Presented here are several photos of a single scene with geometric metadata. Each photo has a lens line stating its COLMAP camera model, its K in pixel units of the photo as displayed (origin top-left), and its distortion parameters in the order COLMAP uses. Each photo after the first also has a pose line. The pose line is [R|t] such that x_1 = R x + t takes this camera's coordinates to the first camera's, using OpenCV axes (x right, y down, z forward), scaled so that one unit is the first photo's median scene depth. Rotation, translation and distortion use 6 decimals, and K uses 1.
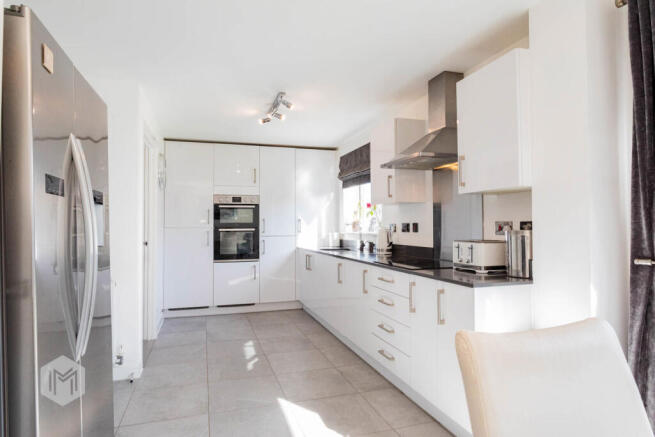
lens RADIAL K [[388.5, 0, 328.7], [0, 388.5, 212.2], [0, 0, 1]] dist [-0.003021, 0.000824]
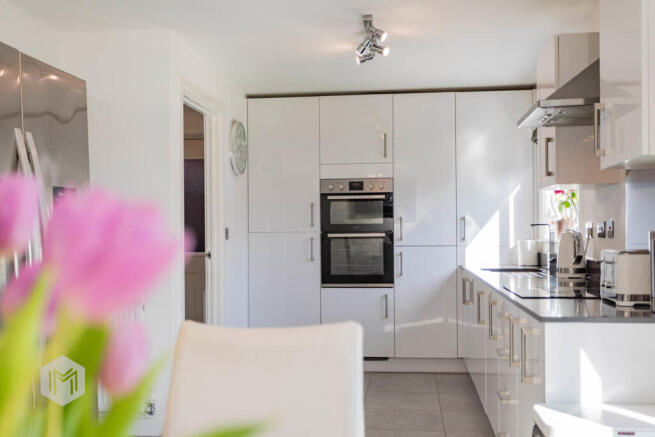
lens RADIAL K [[753.0, 0, 326.8], [0, 753.0, 223.5], [0, 0, 1]] dist [-0.000592, 0.000000]
pose [[0.908527, -0.009665, -0.417715, 0.215048], [0.020395, 0.999567, 0.021231, 0.000525], [0.417329, -0.027808, 0.908330, -0.093229]]
